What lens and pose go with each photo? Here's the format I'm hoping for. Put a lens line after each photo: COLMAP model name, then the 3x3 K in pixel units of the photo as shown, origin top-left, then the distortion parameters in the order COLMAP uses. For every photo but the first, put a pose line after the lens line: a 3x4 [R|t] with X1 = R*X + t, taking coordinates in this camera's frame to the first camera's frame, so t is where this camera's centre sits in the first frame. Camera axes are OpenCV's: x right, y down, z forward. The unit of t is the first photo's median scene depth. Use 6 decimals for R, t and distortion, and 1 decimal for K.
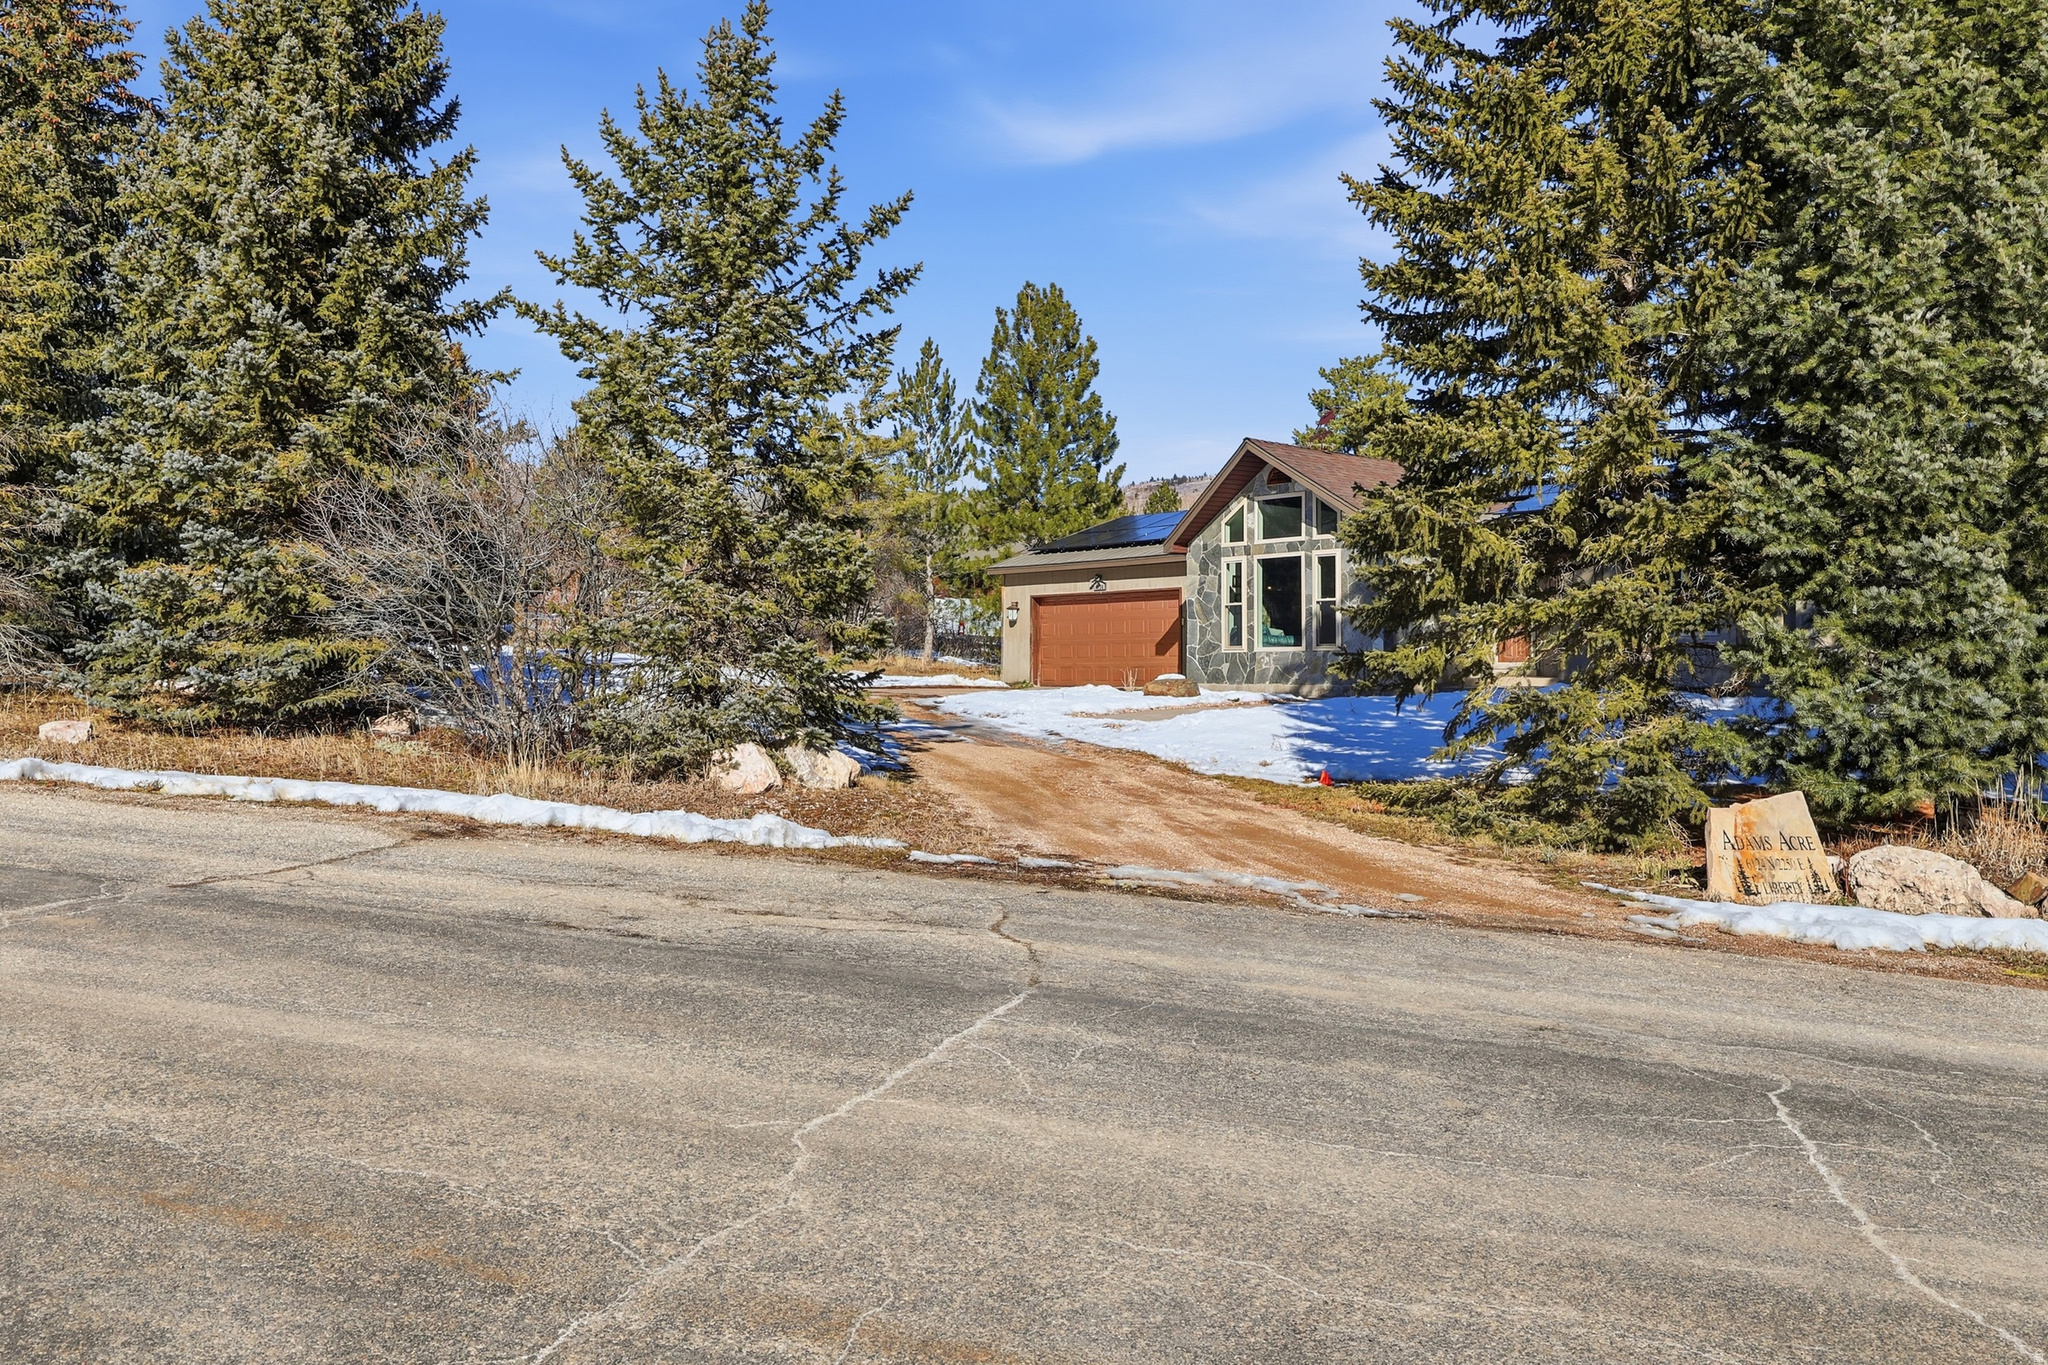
lens RADIAL K [[1780.6, 0, 1024.0], [0, 1780.6, 682.5], [0, 0, 1]] dist [0.005077, -0.000022]
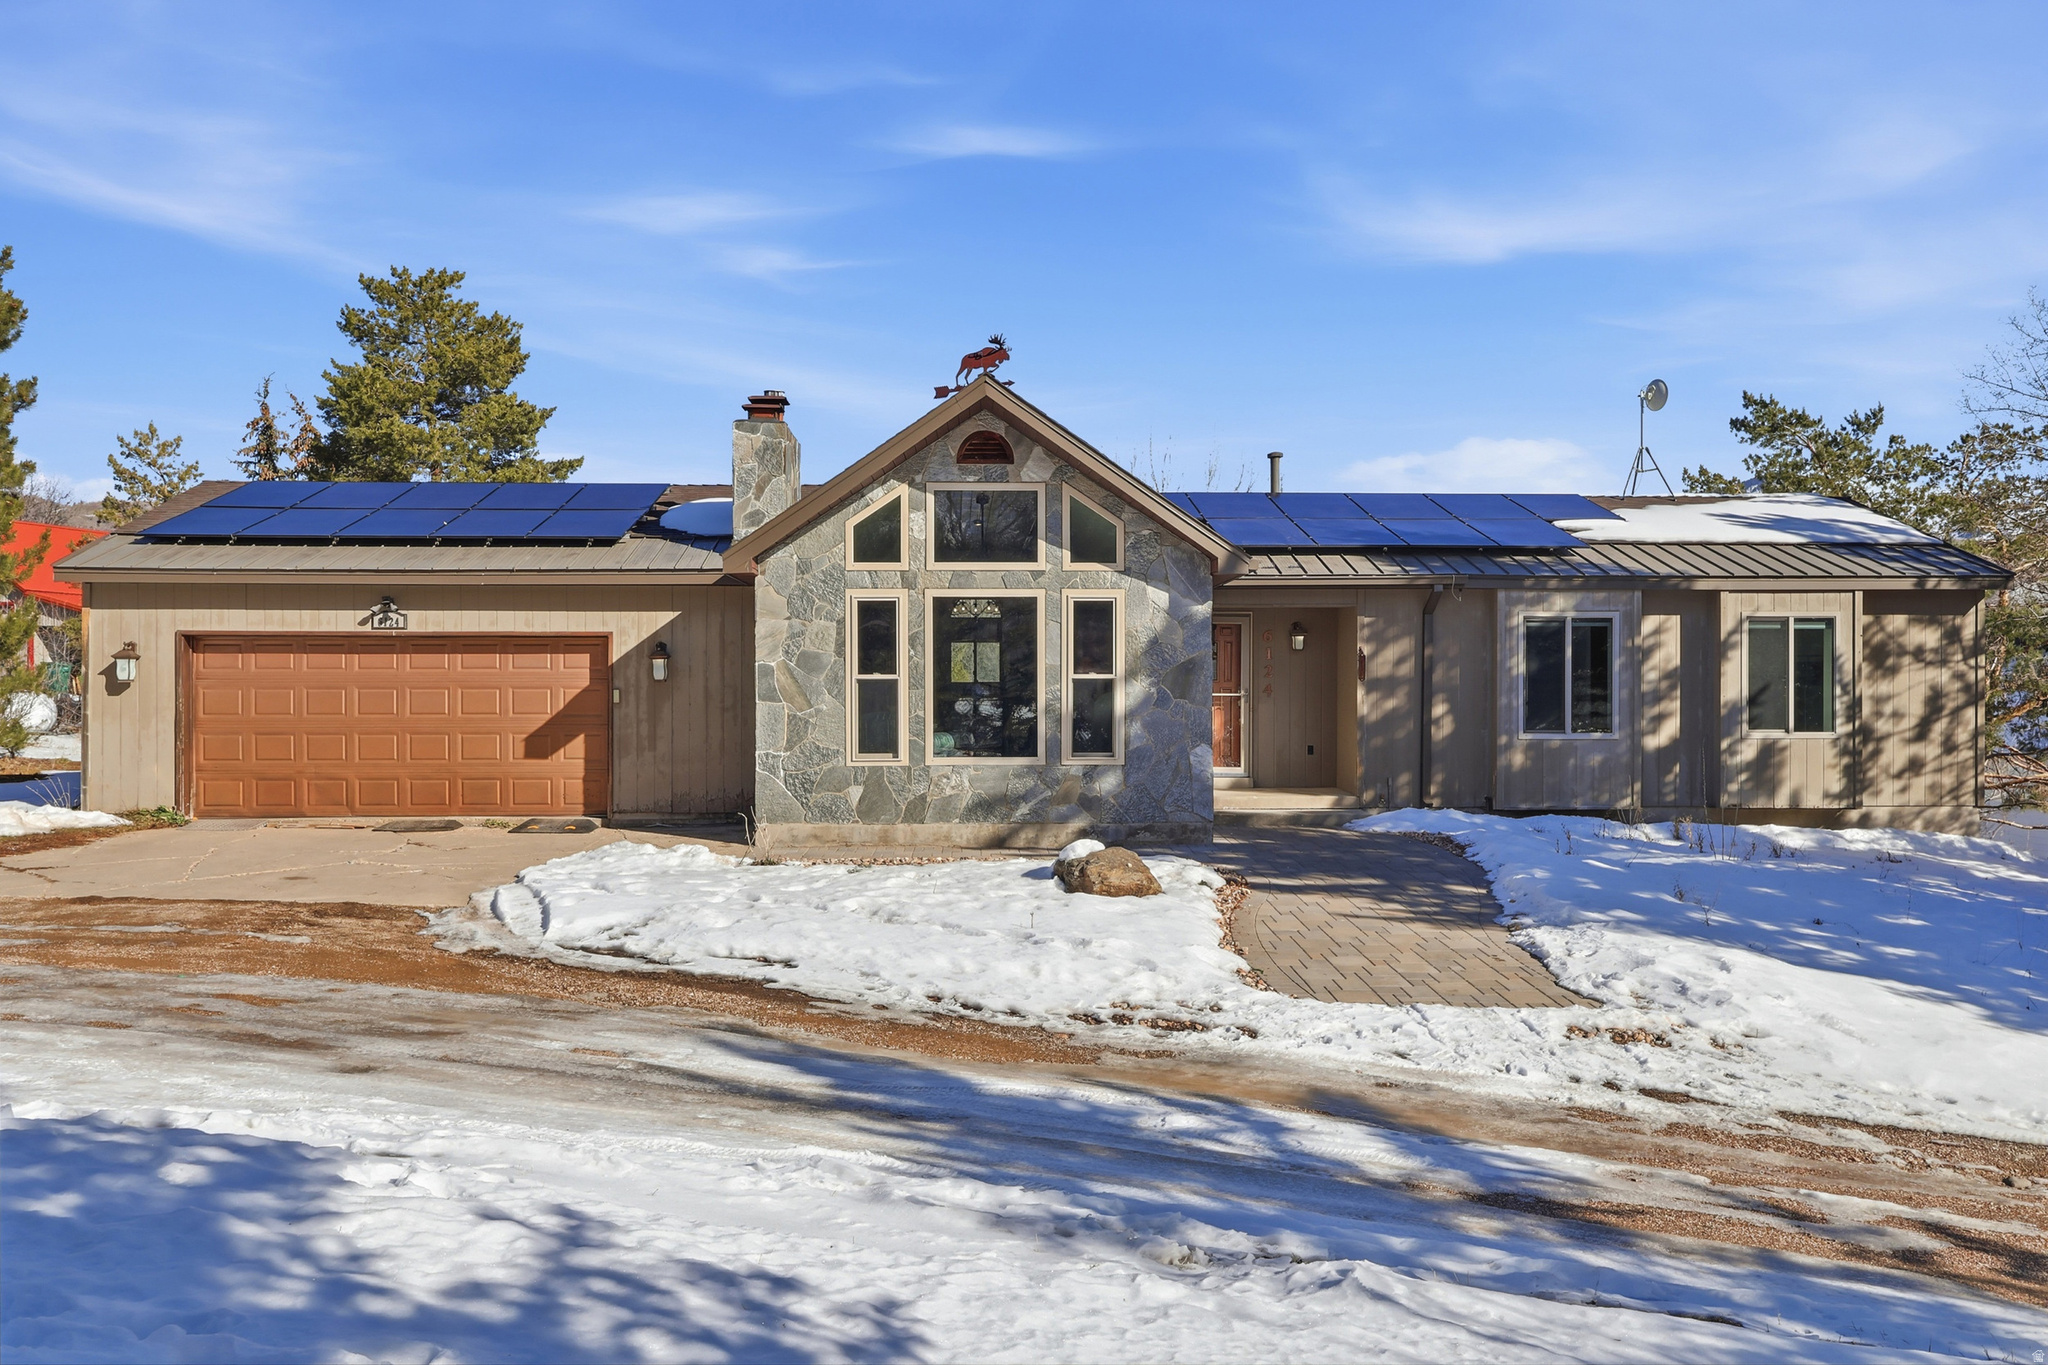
lens RADIAL K [[1780.6, 0, 1024.0], [0, 1780.6, 682.5], [0, 0, 1]] dist [0.005077, -0.000022]
pose [[0.617404, 0.010090, 0.786582, -0.283985], [-0.002525, 0.999938, -0.010845, -0.036748], [-0.786642, 0.004710, 0.617391, 0.634529]]
